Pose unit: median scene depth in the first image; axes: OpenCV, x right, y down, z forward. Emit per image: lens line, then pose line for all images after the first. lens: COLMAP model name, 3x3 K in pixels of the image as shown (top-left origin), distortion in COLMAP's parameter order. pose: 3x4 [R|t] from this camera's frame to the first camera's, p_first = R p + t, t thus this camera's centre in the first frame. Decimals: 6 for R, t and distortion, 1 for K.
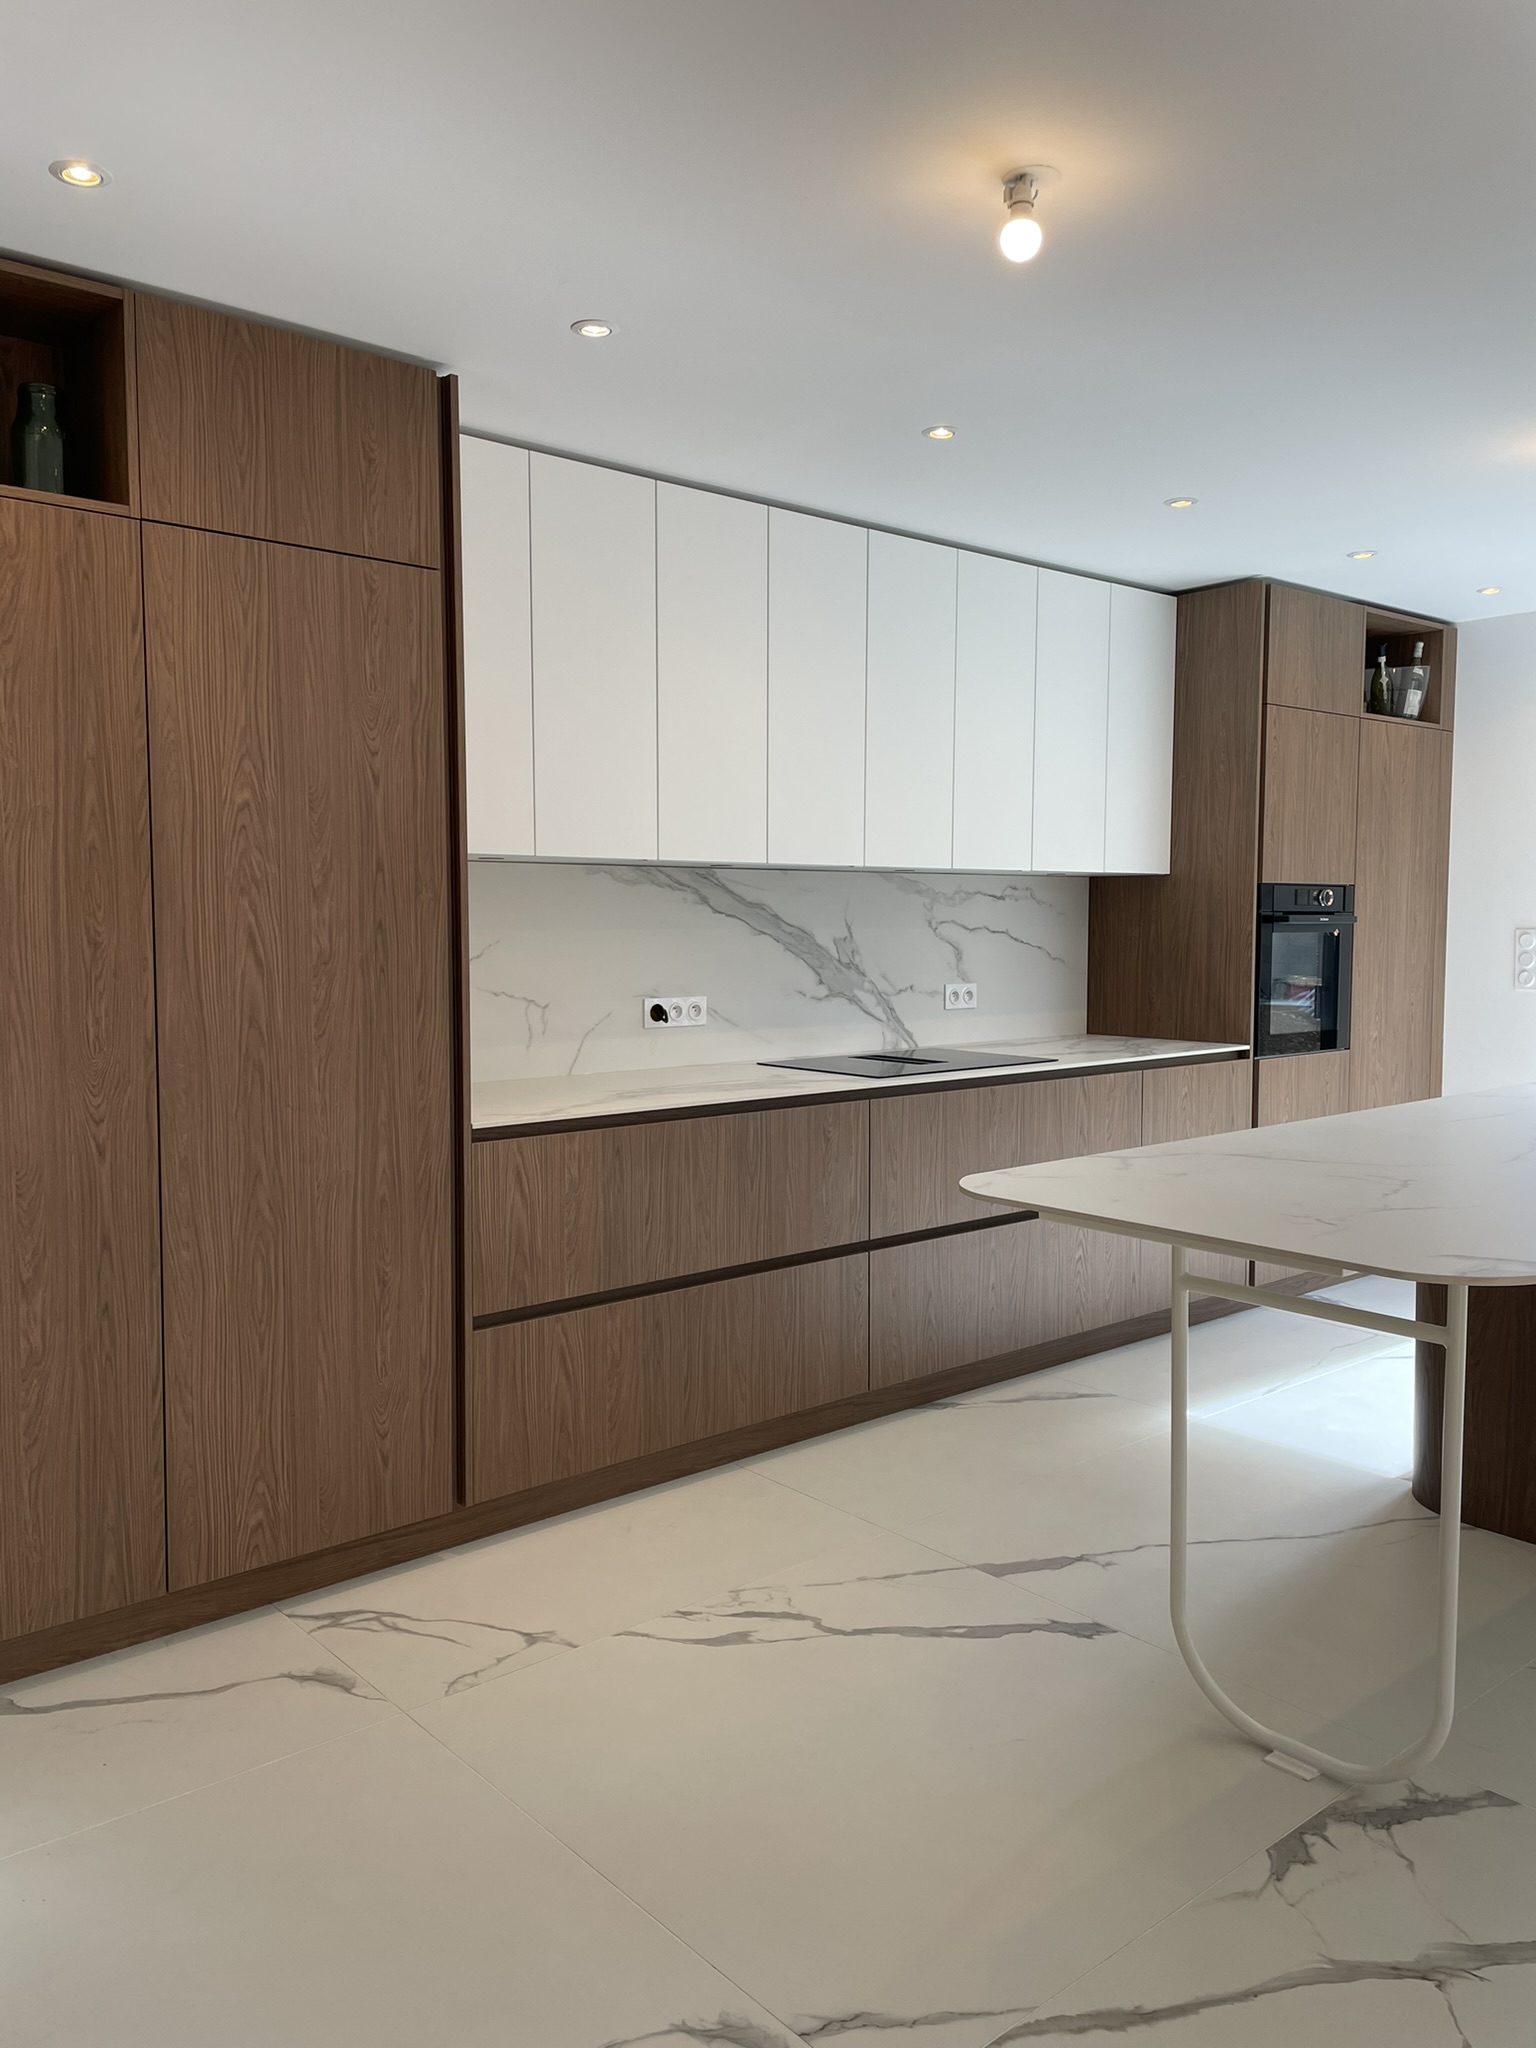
lens RADIAL K [[1538.5, 0, 783.2], [0, 1538.5, 1022.9], [0, 0, 1]] dist [0.110965, -0.146158]
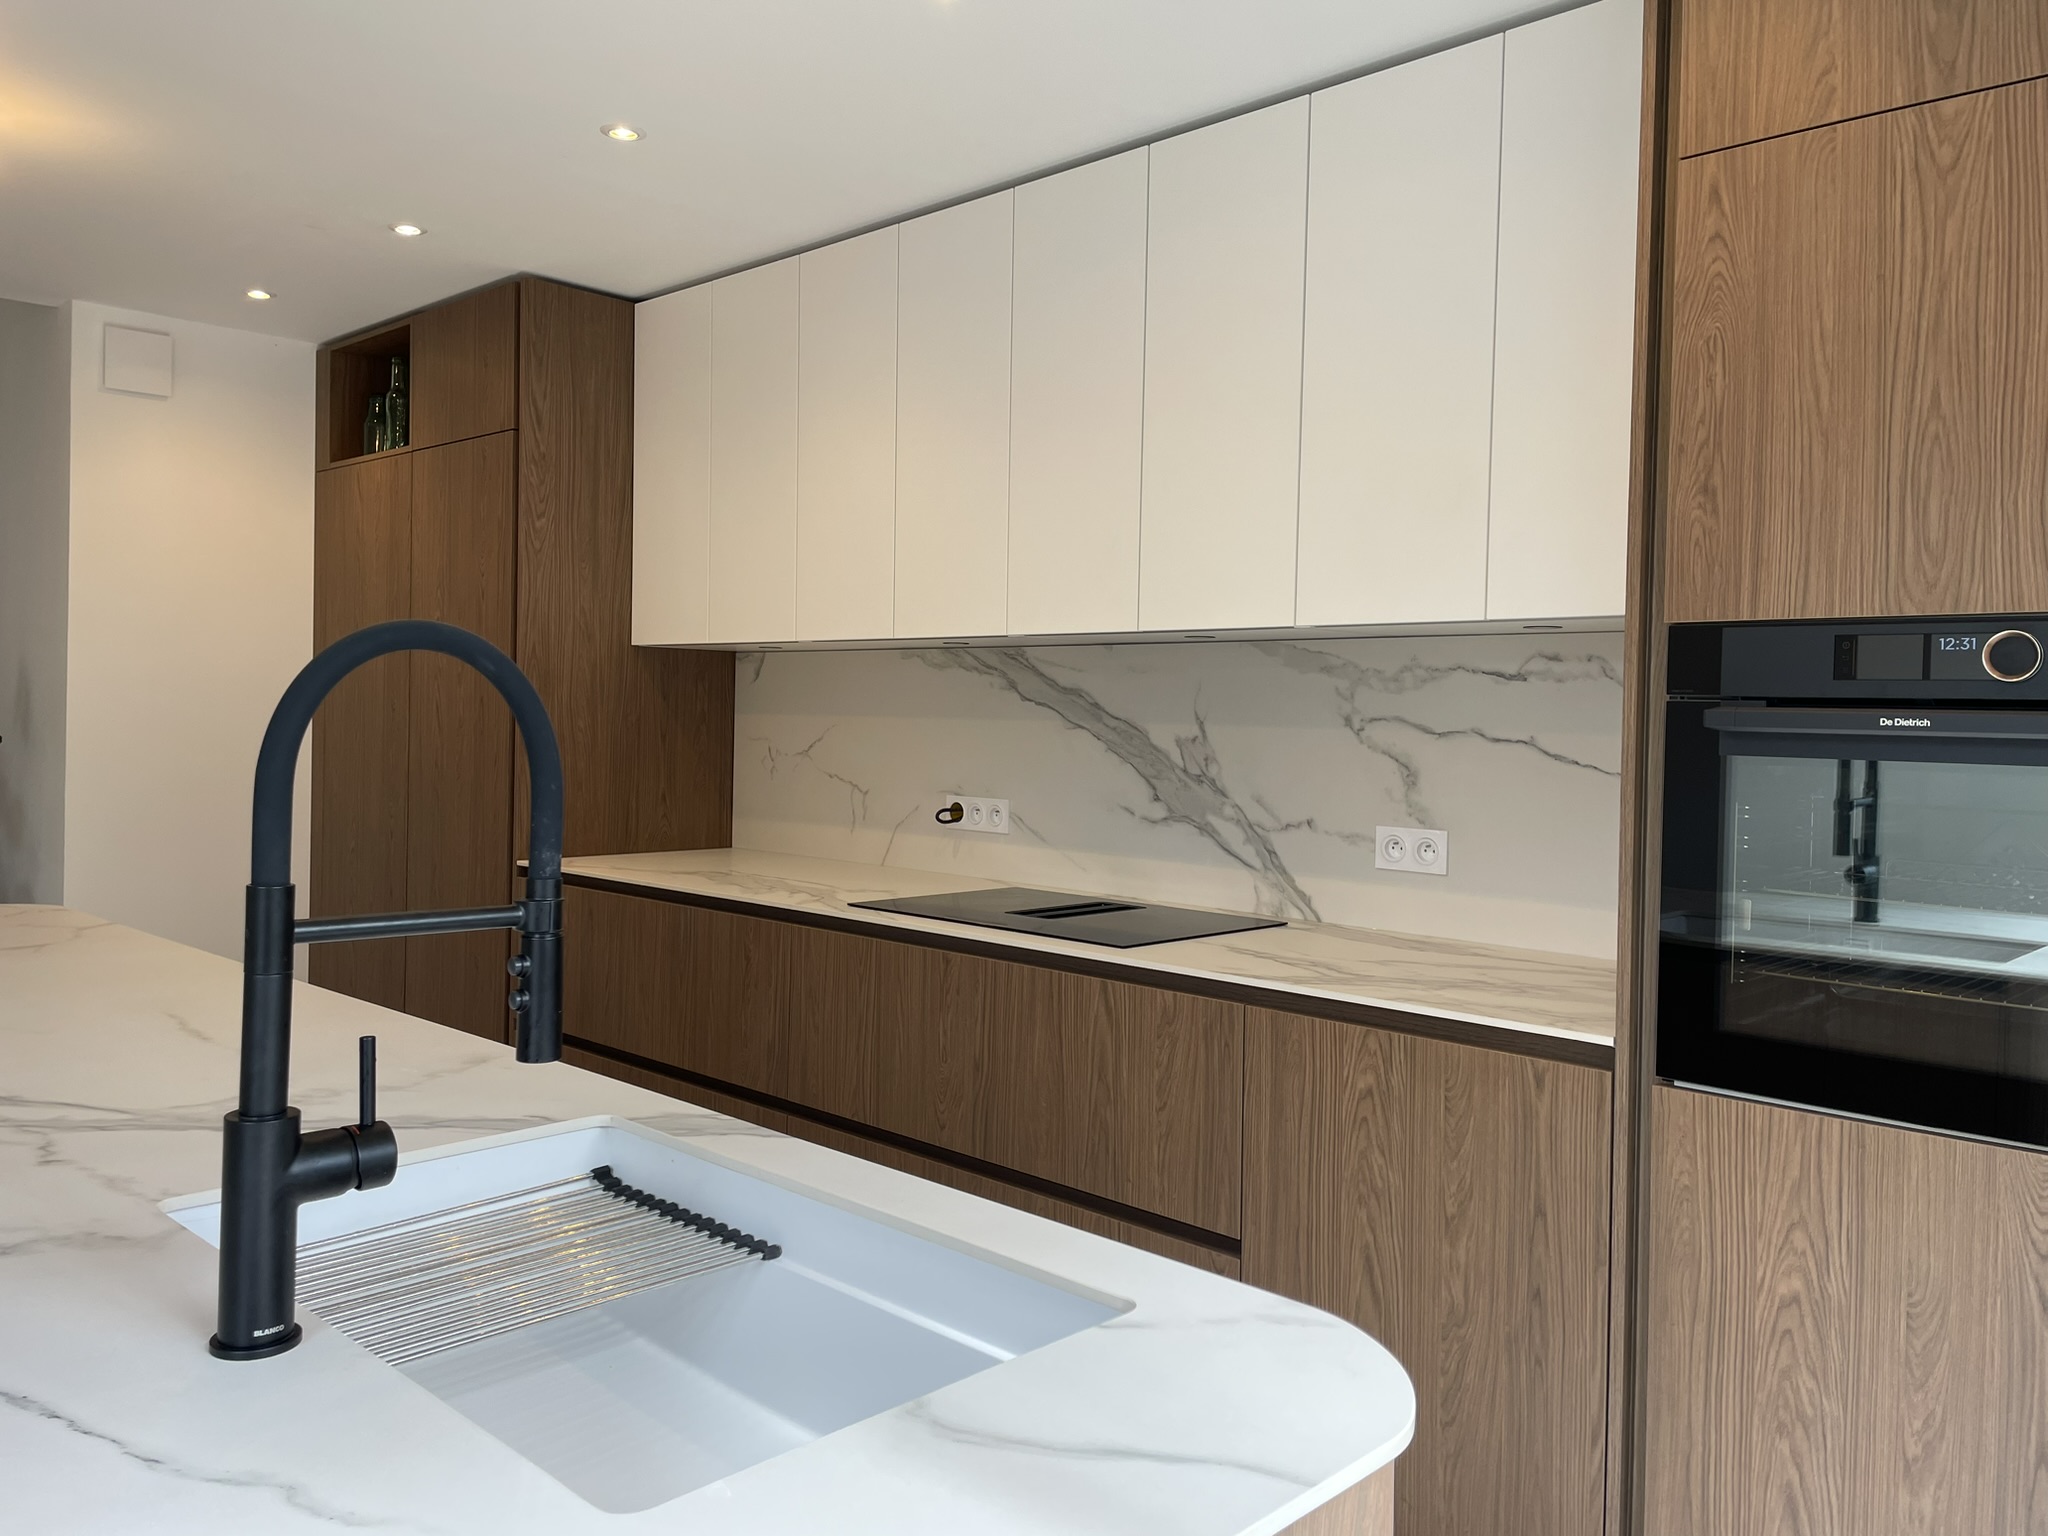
lens RADIAL K [[1538.5, 0, 1031.8], [0, 1538.5, 735.1], [0, 0, 1]] dist [0.110965, -0.146158]
pose [[0.084543, 0.012975, -0.996335, 0.784598], [-0.091430, 0.995798, 0.005210, -0.057902], [0.992216, 0.090655, 0.085374, 0.940532]]
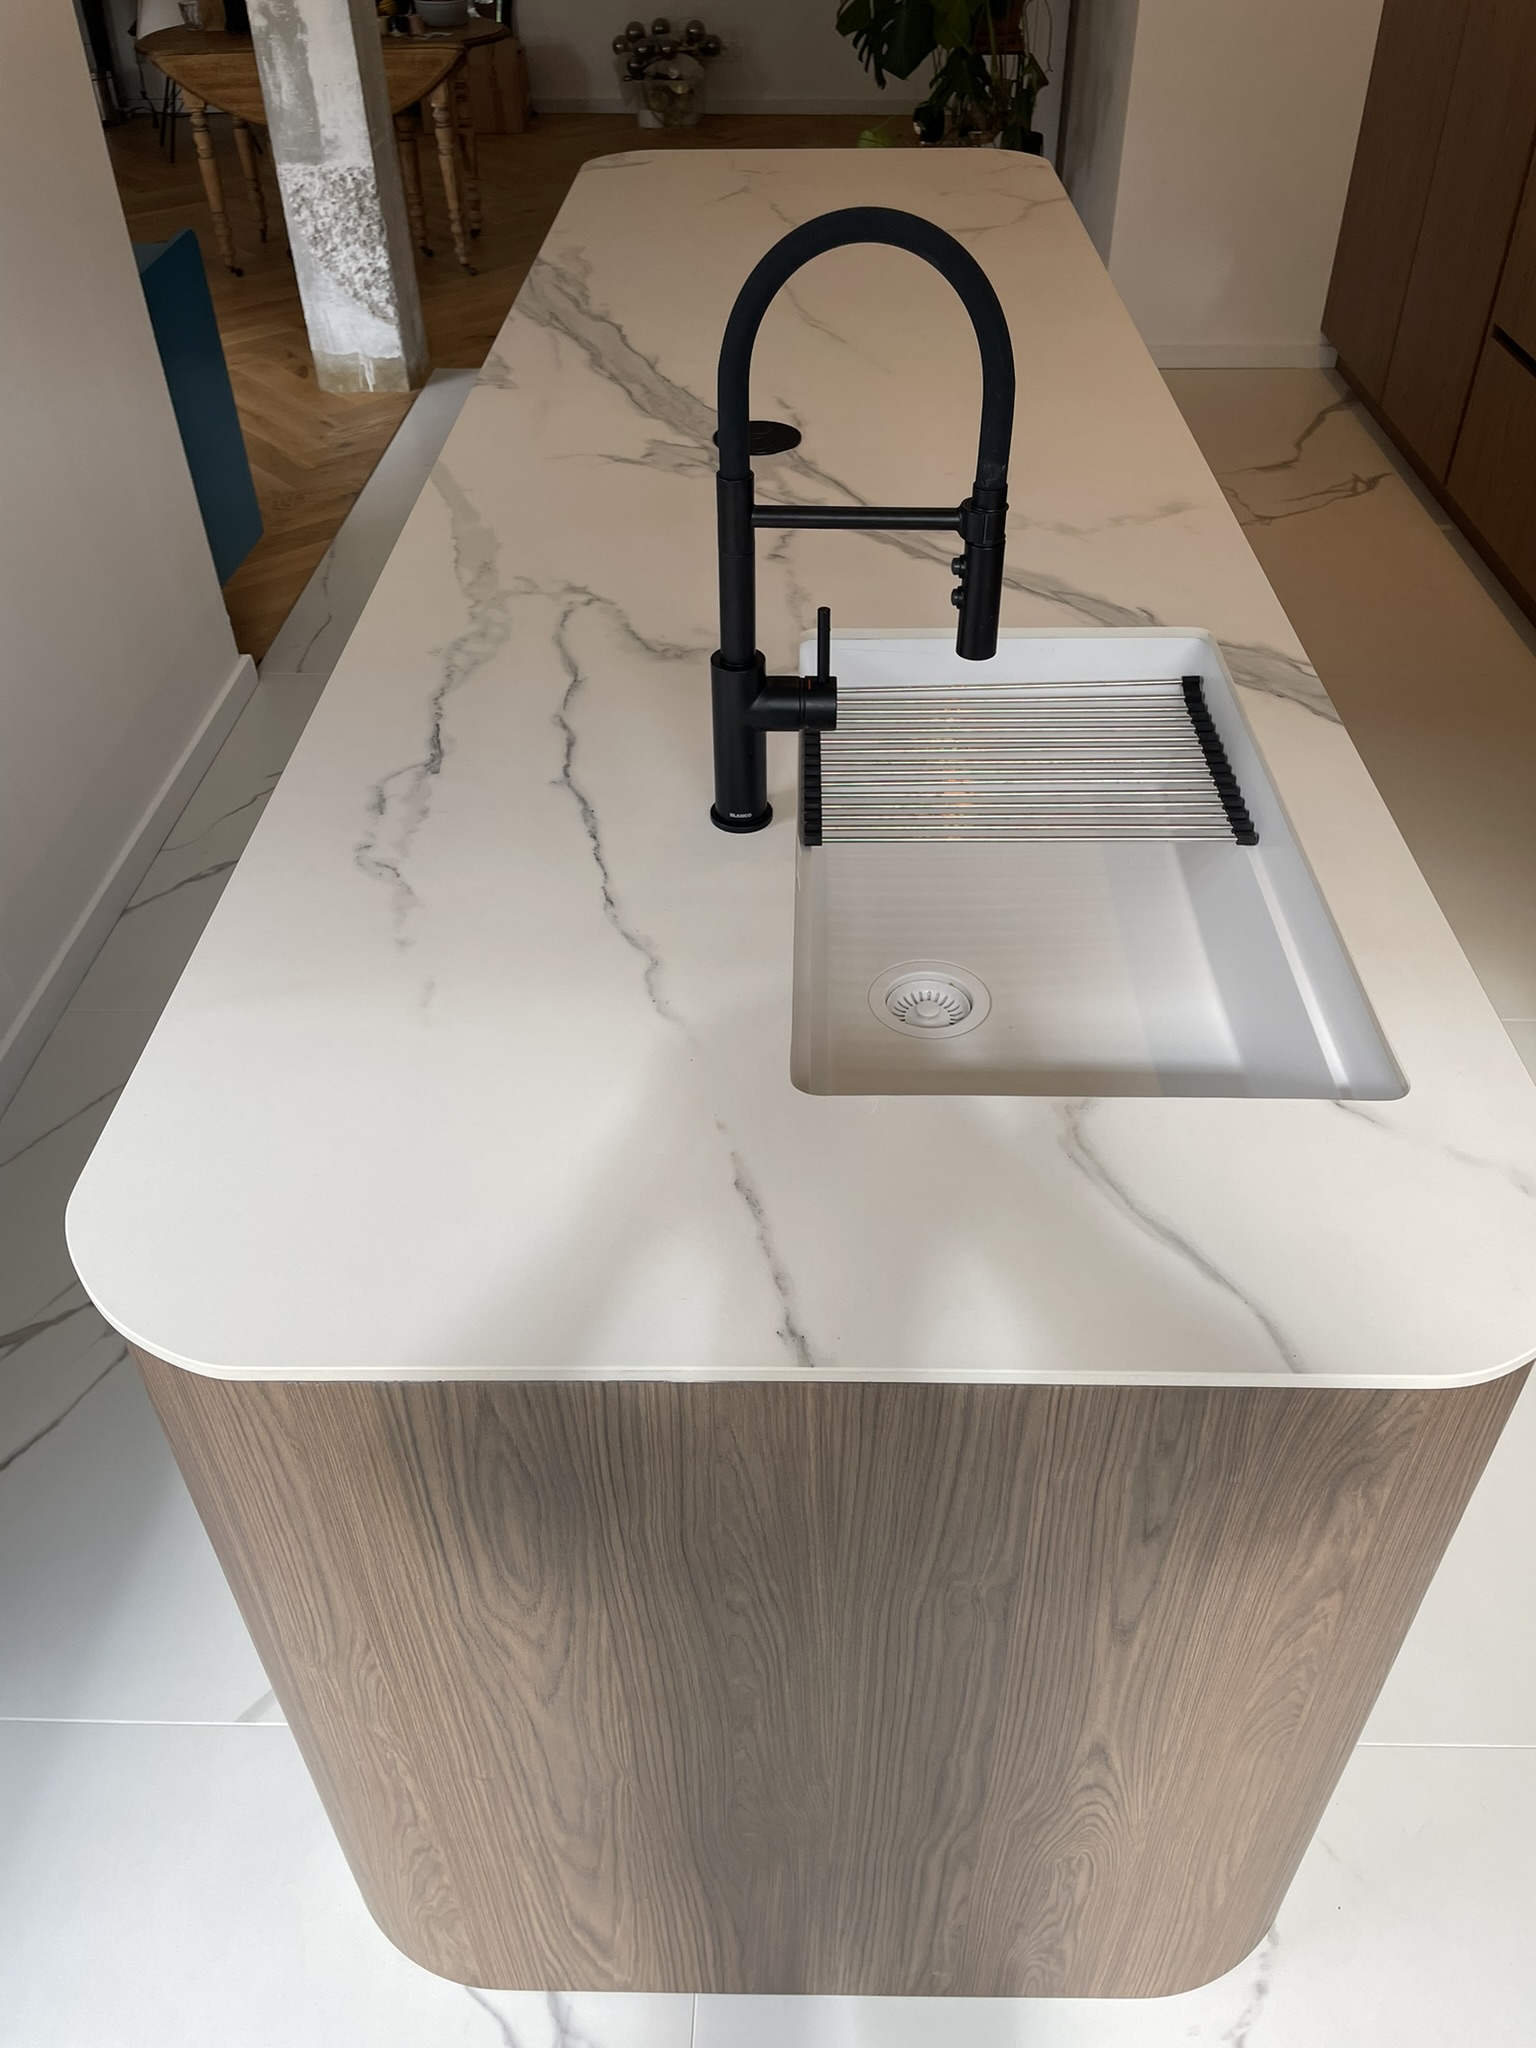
lens RADIAL K [[1538.5, 0, 783.2], [0, 1538.5, 1022.9], [0, 0, 1]] dist [0.110965, -0.146158]
pose [[-0.670680, 0.477564, -0.567557, 0.735678], [-0.047256, 0.736098, 0.675223, -0.128436], [0.740240, 0.479679, -0.471119, 1.019024]]
